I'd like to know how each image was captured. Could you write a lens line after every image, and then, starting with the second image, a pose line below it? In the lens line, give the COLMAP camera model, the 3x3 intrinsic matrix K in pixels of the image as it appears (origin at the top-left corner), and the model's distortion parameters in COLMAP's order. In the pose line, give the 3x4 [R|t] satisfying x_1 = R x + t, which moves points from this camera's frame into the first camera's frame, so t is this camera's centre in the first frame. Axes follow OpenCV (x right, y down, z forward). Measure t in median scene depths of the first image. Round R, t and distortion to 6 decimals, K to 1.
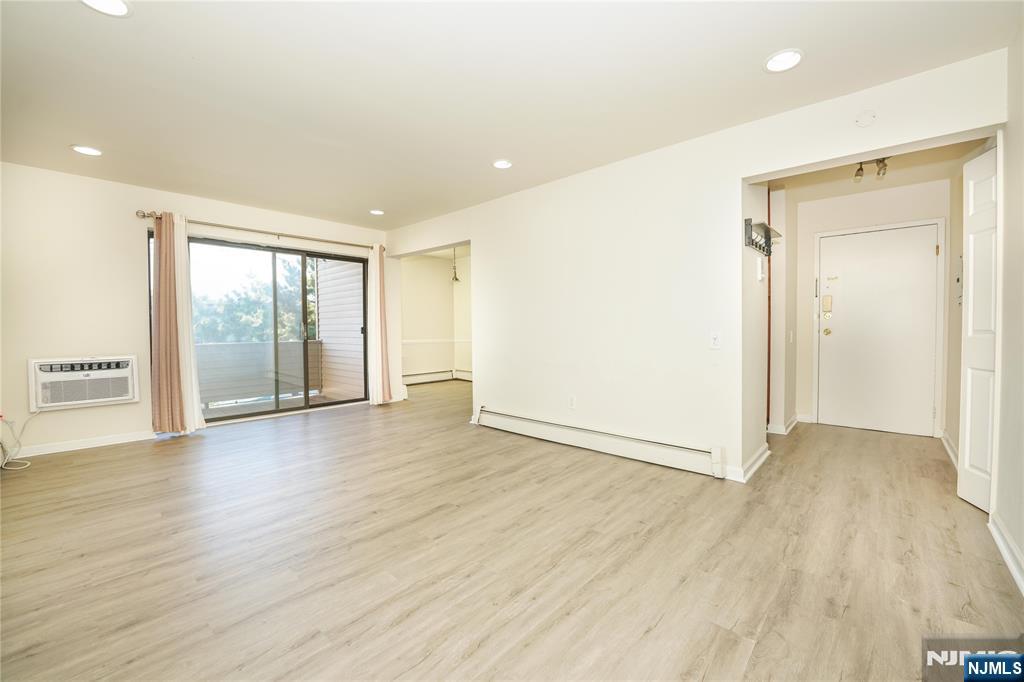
lens RADIAL K [[413.8, 0, 514.4], [0, 413.8, 340.0], [0, 0, 1]] dist [-0.027521, 0.002836]
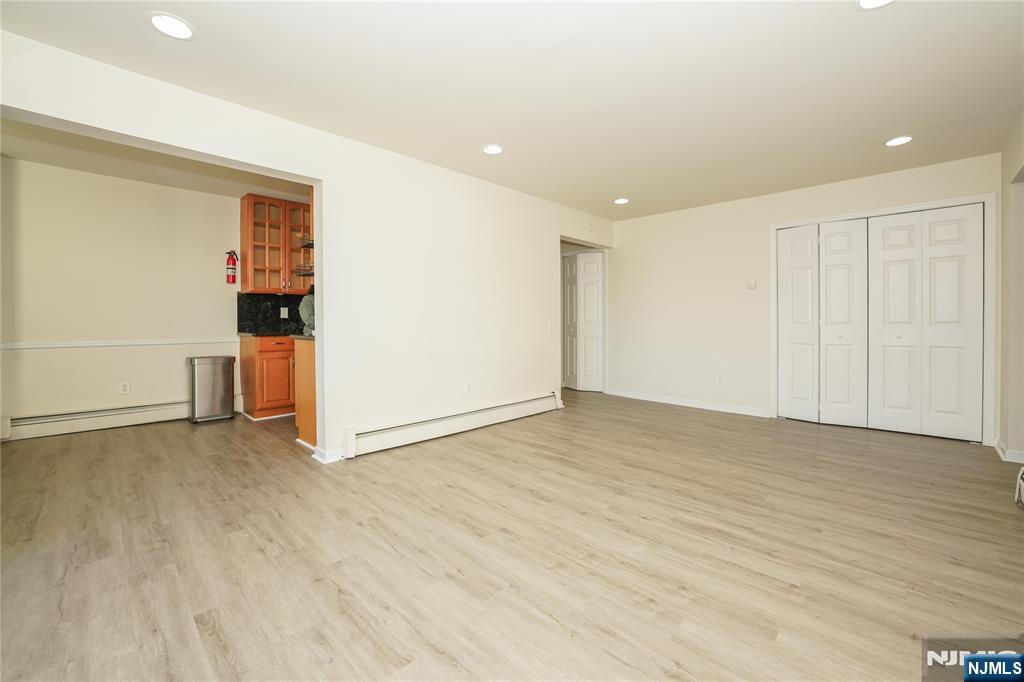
lens RADIAL K [[417.9, 0, 516.7], [0, 417.9, 321.8], [0, 0, 1]] dist [-0.019505, -0.000069]
pose [[0.028760, 0.006511, 0.999565, -1.312085], [0.028109, 0.999578, -0.007320, -0.011612], [-0.999191, 0.028307, 0.028565, 1.199845]]
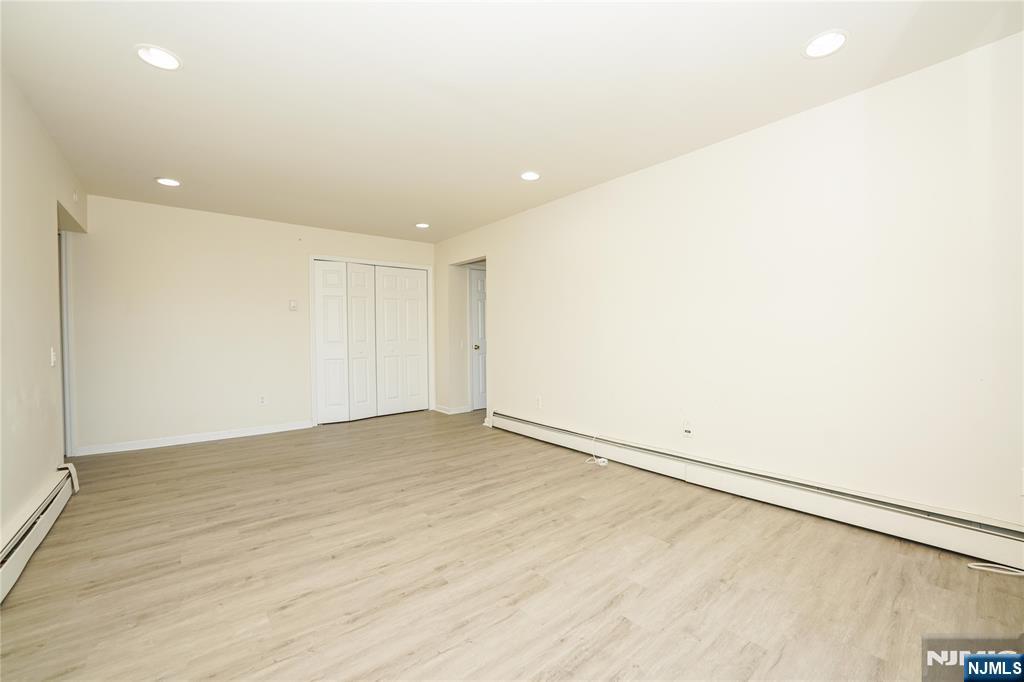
lens RADIAL K [[413.8, 0, 514.4], [0, 413.8, 340.0], [0, 0, 1]] dist [-0.027521, 0.002836]
pose [[-0.989617, 0.013724, 0.143075, -0.769907], [0.019725, 0.998980, 0.040609, -0.060056], [-0.142372, 0.043009, -0.988878, 1.943309]]
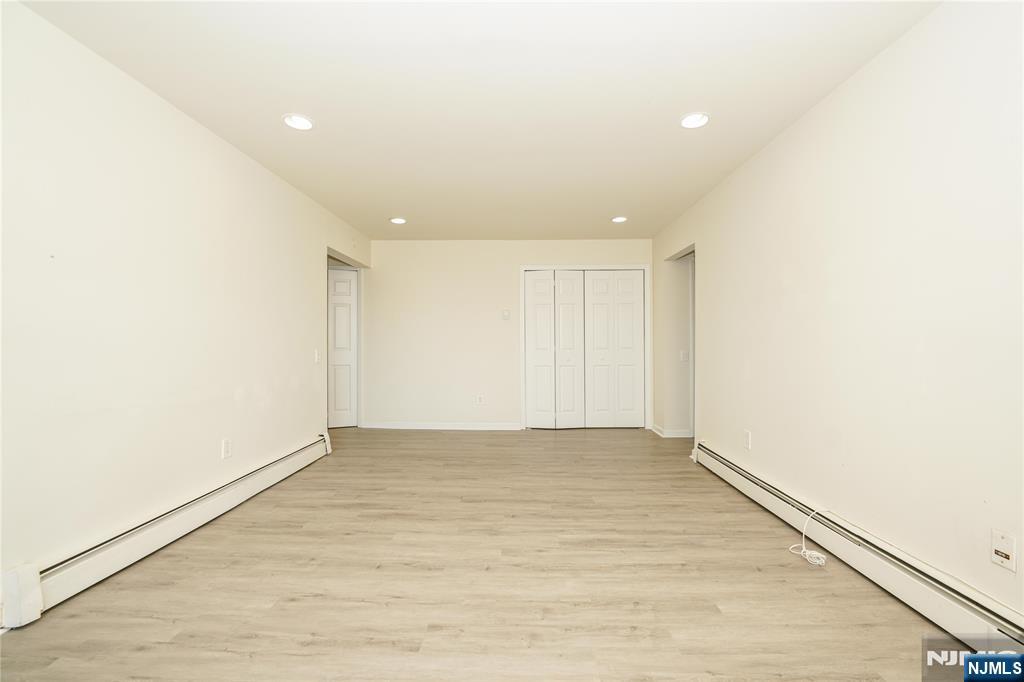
lens RADIAL K [[413.8, 0, 514.4], [0, 413.8, 340.0], [0, 0, 1]] dist [-0.027521, 0.002836]
pose [[-0.659870, 0.013663, 0.751255, -1.059594], [0.026114, 0.999648, 0.004757, -0.045520], [-0.750926, 0.022757, -0.659995, 1.552087]]
